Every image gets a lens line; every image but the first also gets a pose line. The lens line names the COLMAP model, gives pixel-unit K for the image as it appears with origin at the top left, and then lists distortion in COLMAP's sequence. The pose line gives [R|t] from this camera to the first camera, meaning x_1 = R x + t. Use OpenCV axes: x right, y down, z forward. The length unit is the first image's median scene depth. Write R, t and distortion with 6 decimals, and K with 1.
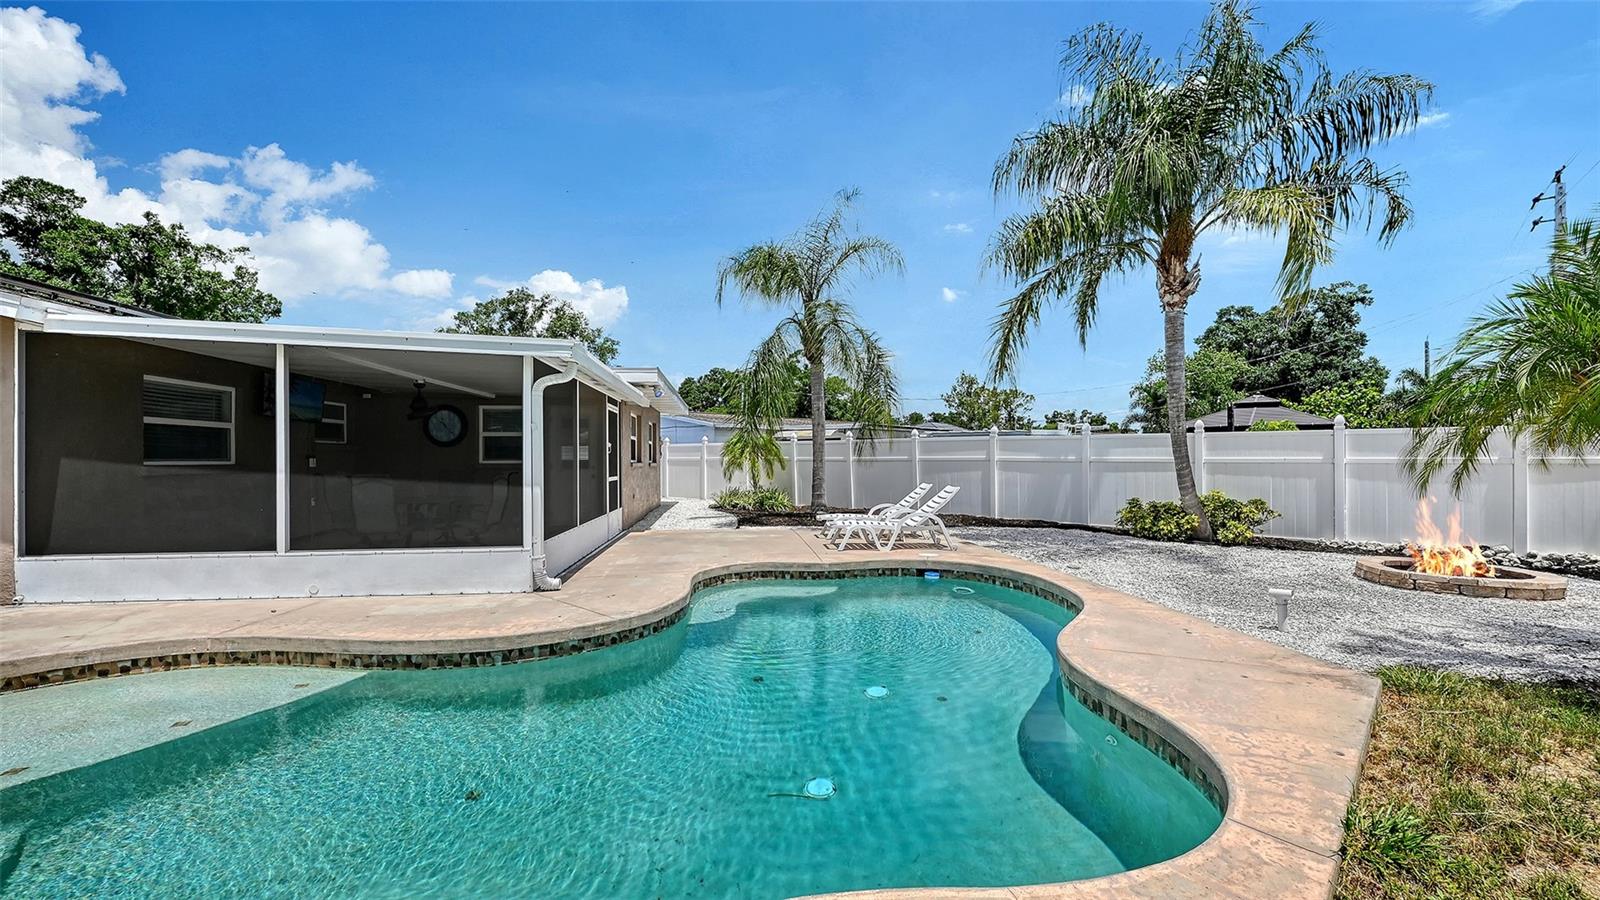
lens RADIAL K [[651.4, 0, 800.0], [0, 651.4, 450.0], [0, 0, 1]] dist [-0.002682, -0.000012]
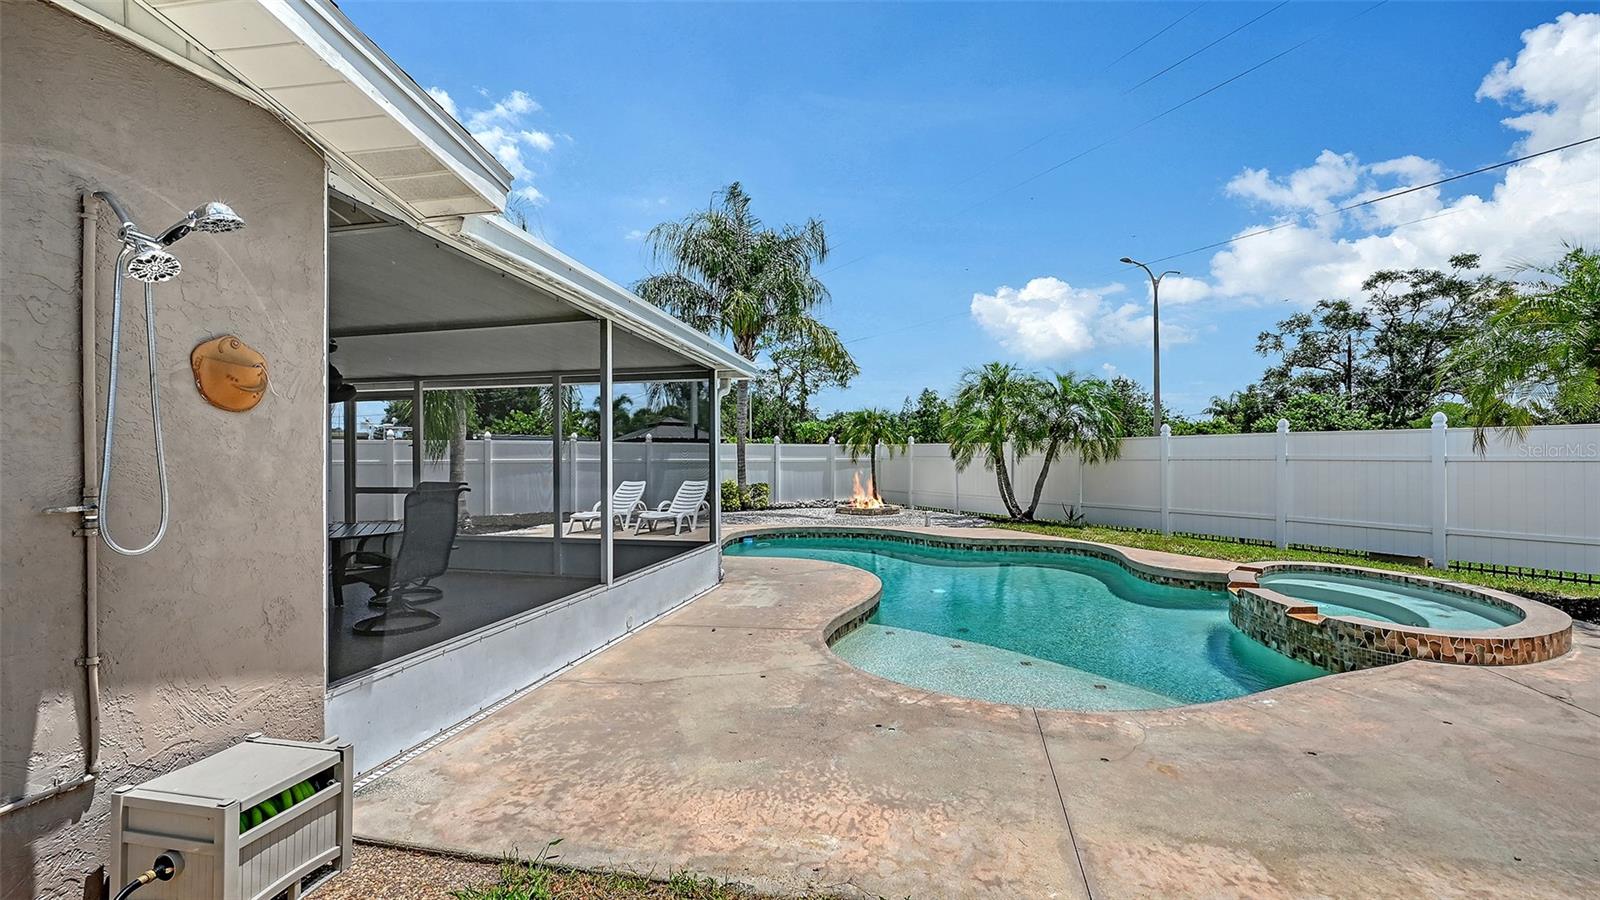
lens RADIAL K [[641.4, 0, 836.1], [0, 641.4, 454.3], [0, 0, 1]] dist [-0.000167, -0.000069]
pose [[0.289873, 0.003383, 0.957059, -1.153032], [-0.008216, 0.999966, -0.001046, -0.001187], [-0.957030, -0.007560, 0.289891, 0.405299]]
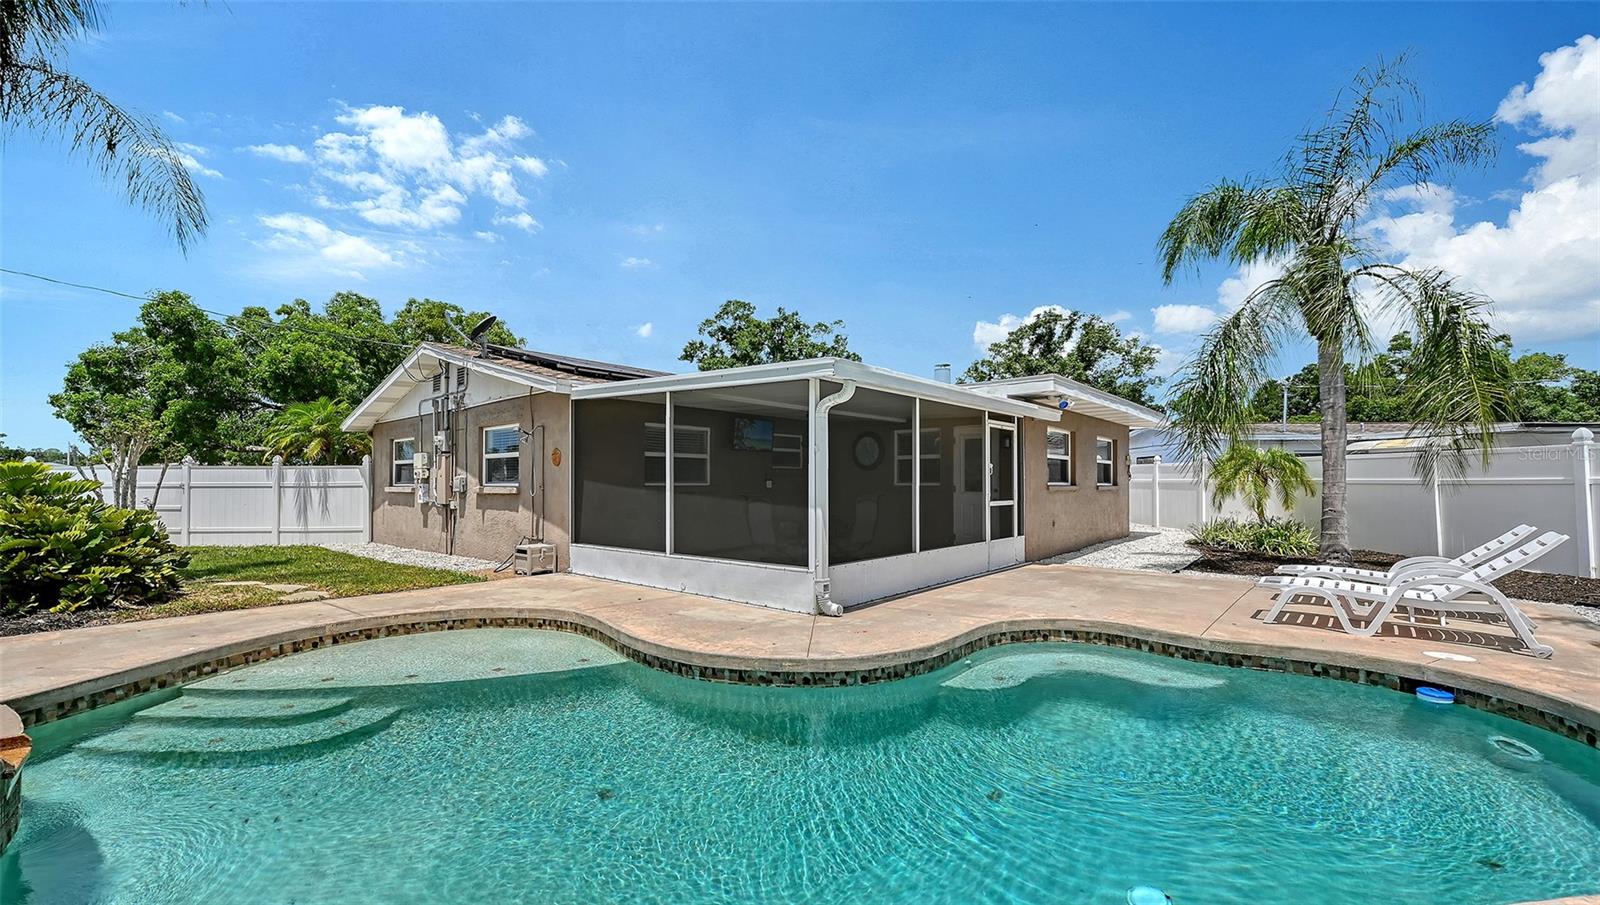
lens RADIAL K [[649.0, 0, 795.4], [0, 649.0, 476.9], [0, 0, 1]] dist [-0.001380, -0.000008]
pose [[0.677692, -0.005266, -0.735327, 0.246830], [0.010141, 0.999946, 0.002185, 0.003985], [0.735276, -0.008938, 0.677709, 0.252201]]
